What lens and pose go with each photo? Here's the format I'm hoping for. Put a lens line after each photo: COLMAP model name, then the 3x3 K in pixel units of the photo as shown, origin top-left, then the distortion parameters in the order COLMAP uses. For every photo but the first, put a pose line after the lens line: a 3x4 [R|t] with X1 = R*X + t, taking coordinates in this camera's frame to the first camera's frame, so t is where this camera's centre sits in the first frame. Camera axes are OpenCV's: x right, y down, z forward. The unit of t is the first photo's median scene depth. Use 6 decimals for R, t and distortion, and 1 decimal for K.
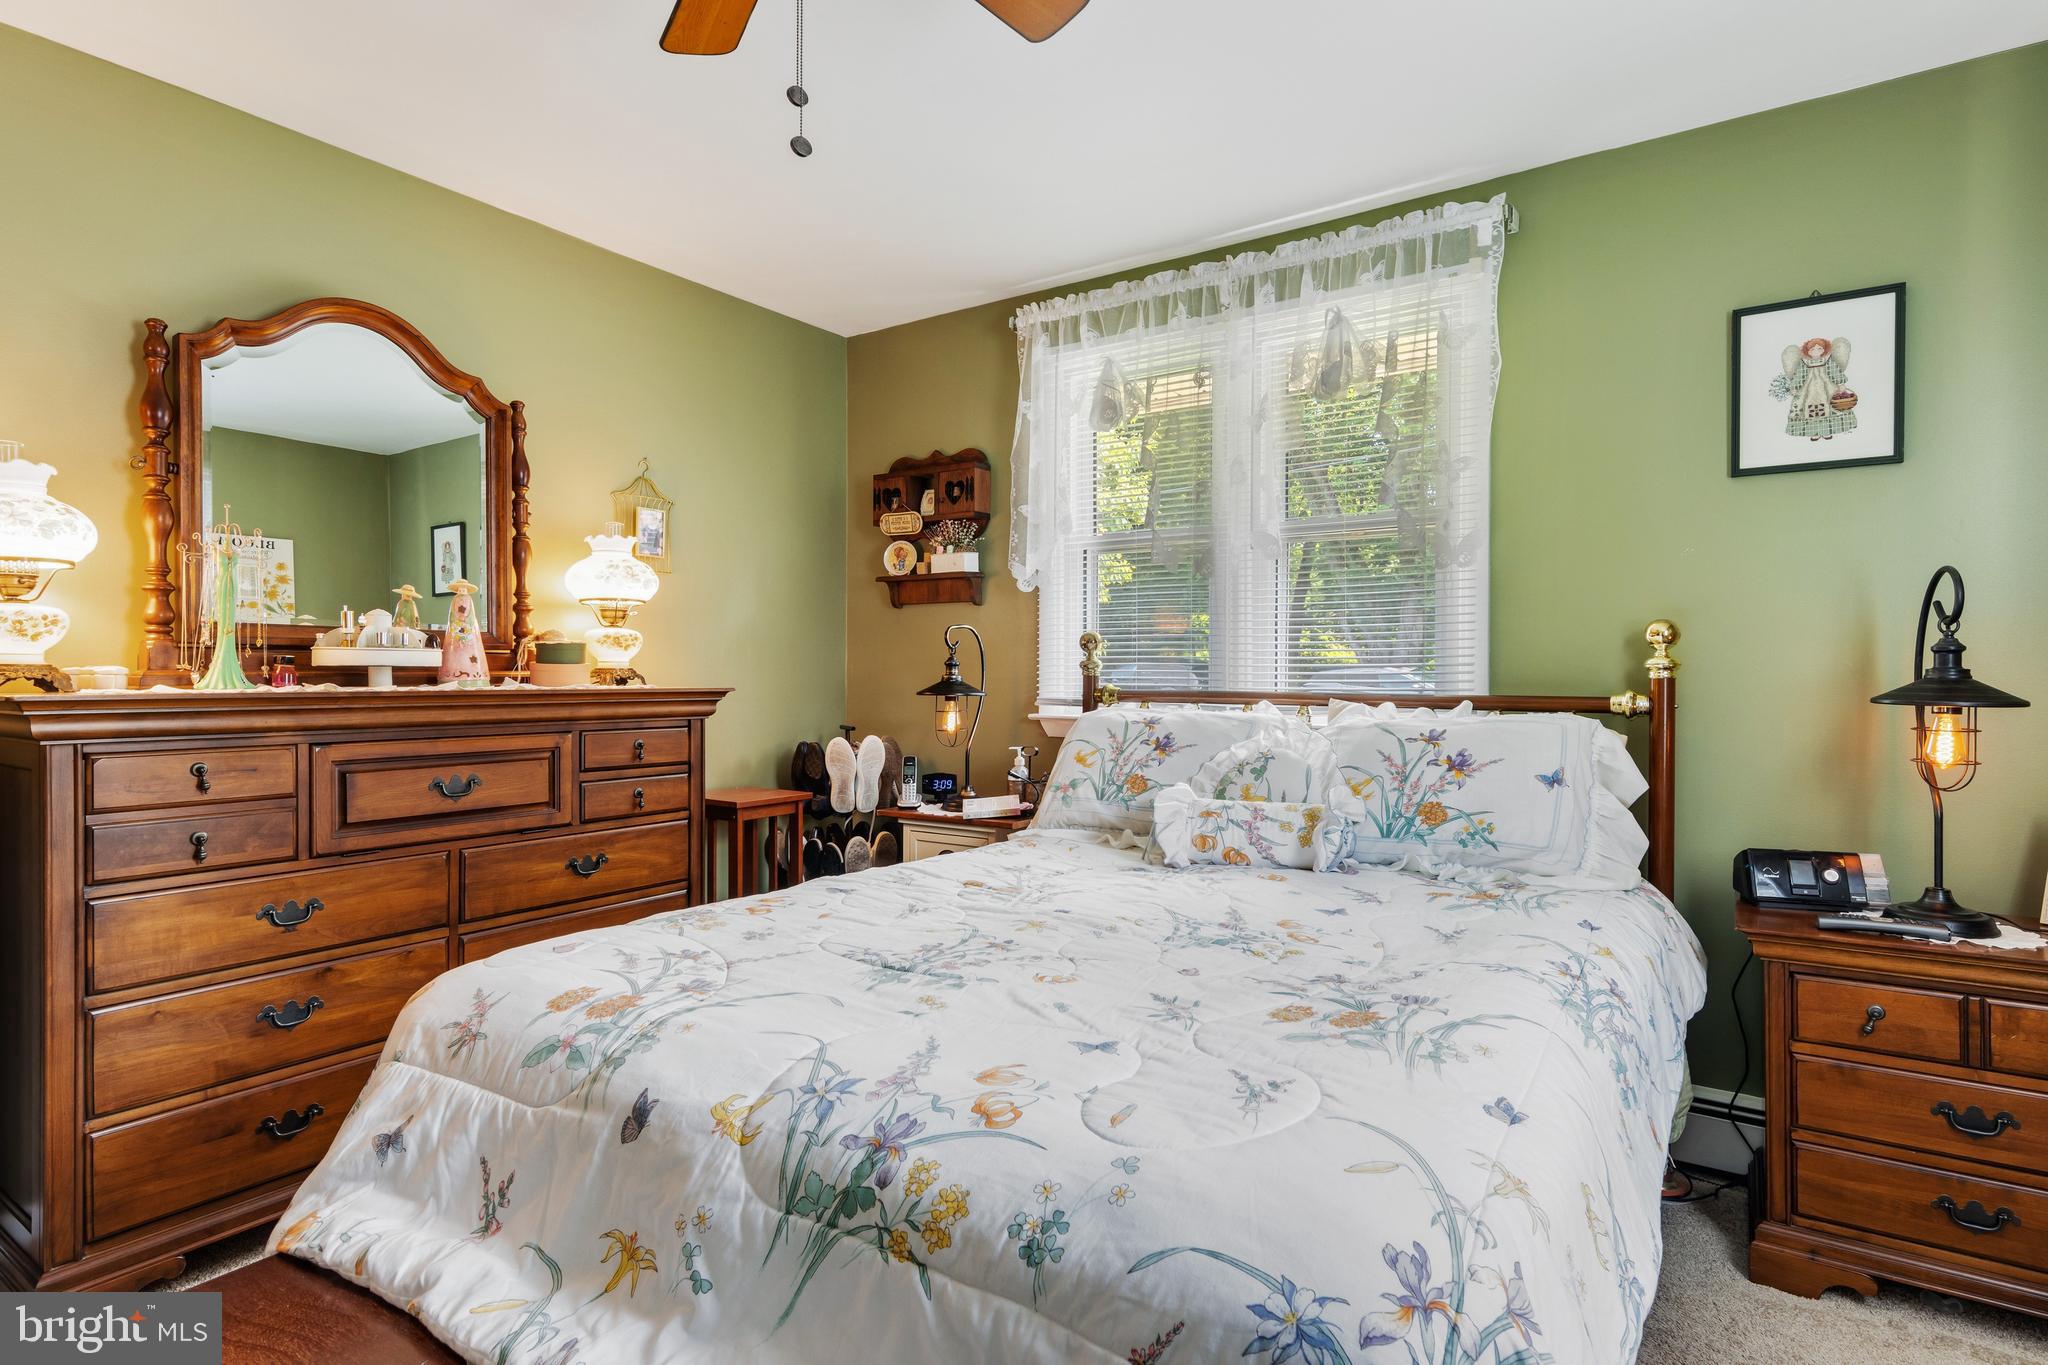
lens RADIAL K [[1050.2, 0, 1022.2], [0, 1050.2, 687.8], [0, 0, 1]] dist [0.009582, -0.003235]
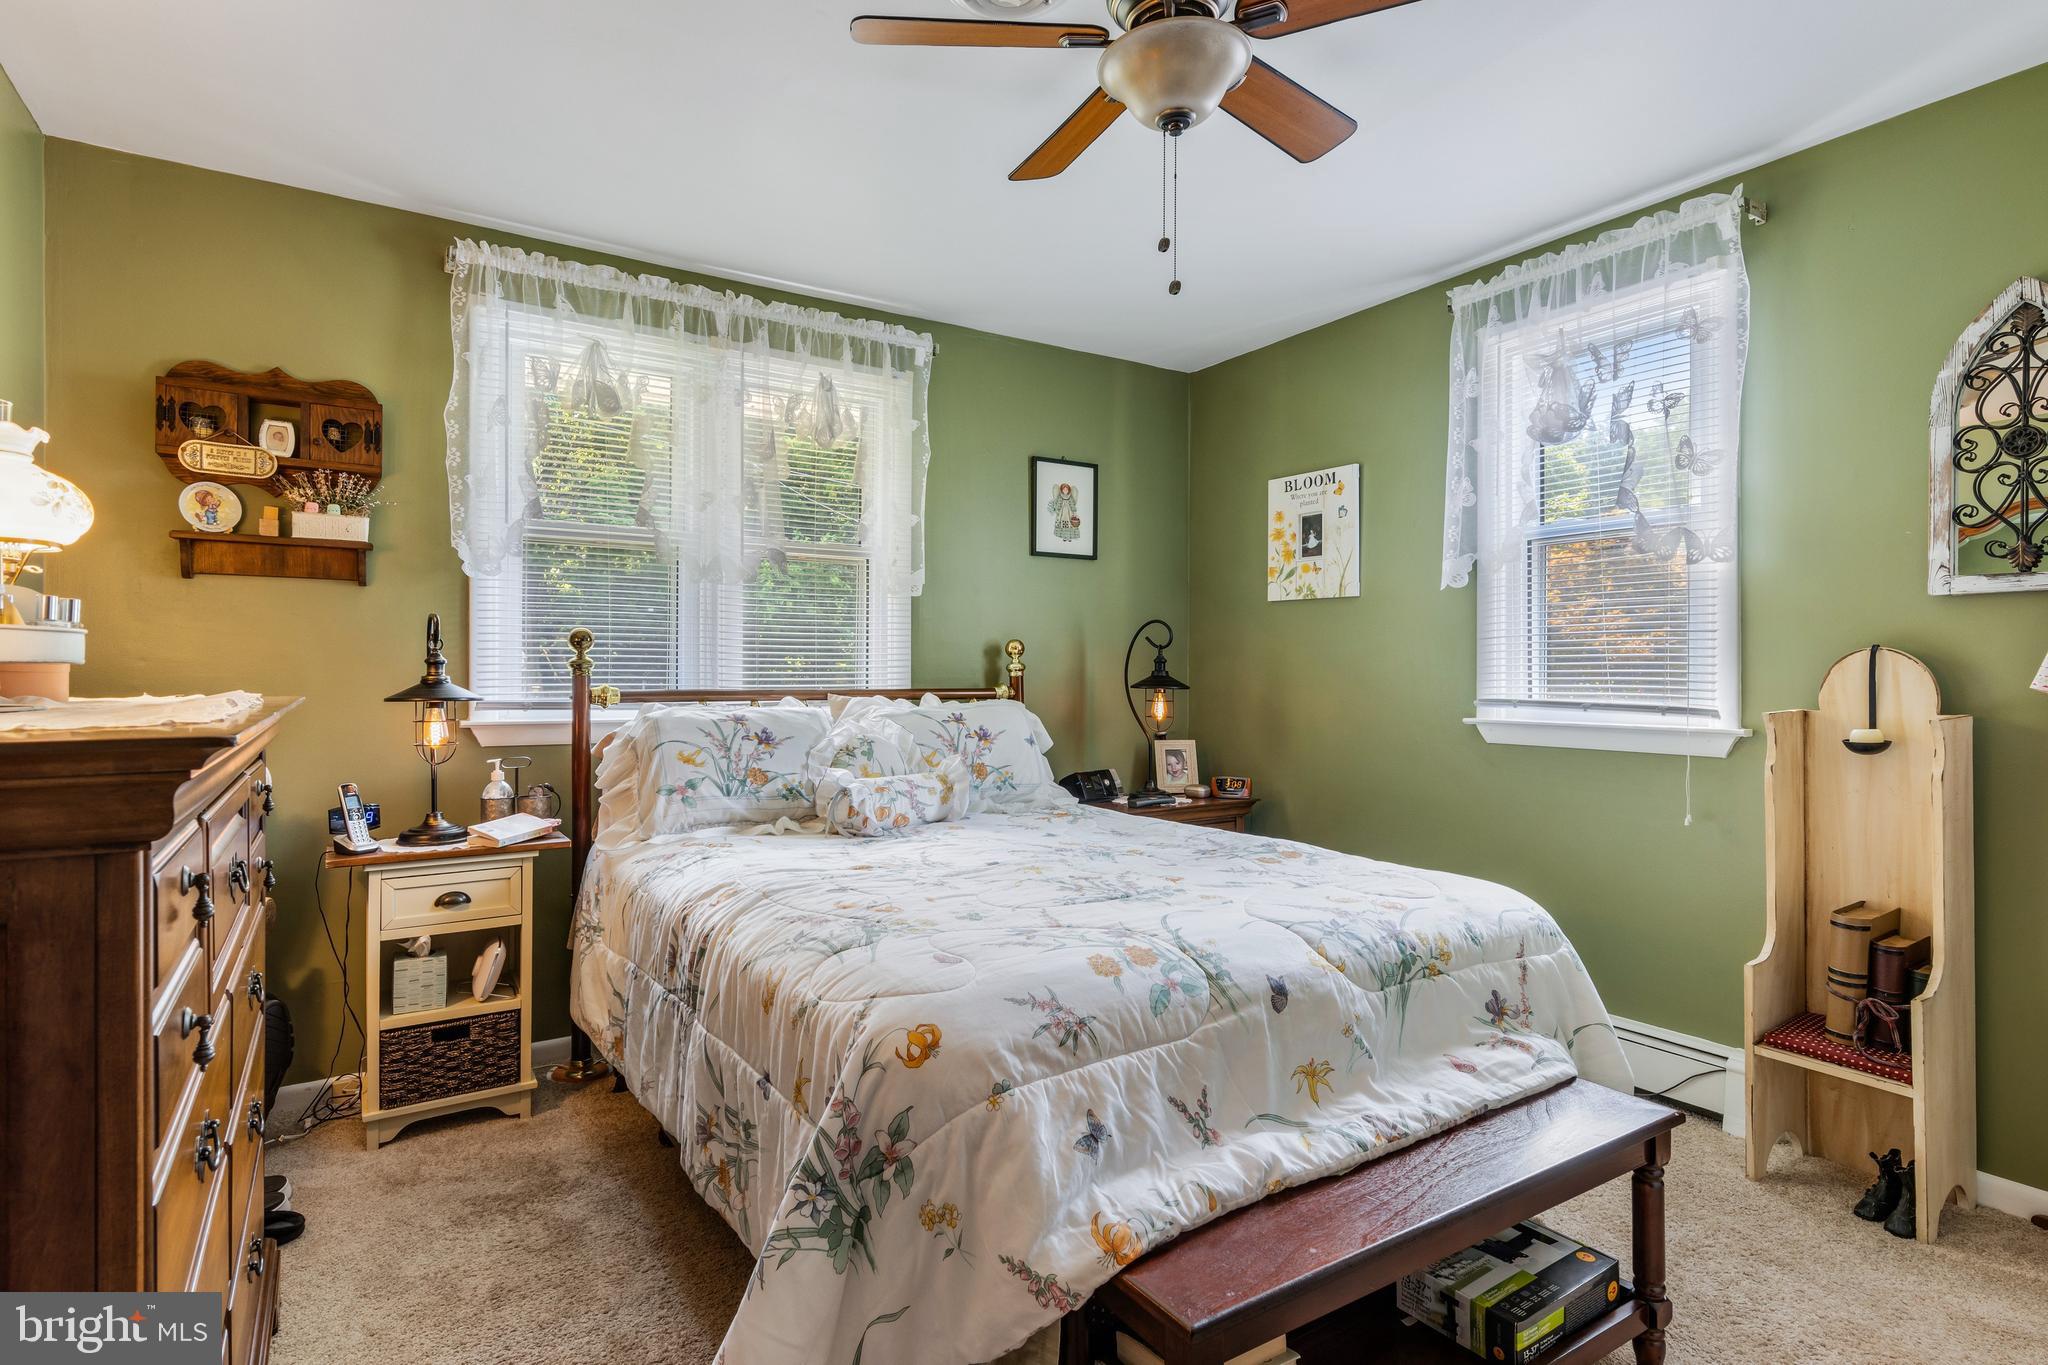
lens RADIAL K [[1050.2, 0, 1022.2], [0, 1050.2, 687.8], [0, 0, 1]] dist [0.009582, -0.003235]
pose [[0.387800, -0.015003, 0.921621, -0.749163], [0.011197, 0.999870, 0.011565, -0.008433], [-0.921676, 0.005834, 0.387918, 0.321262]]
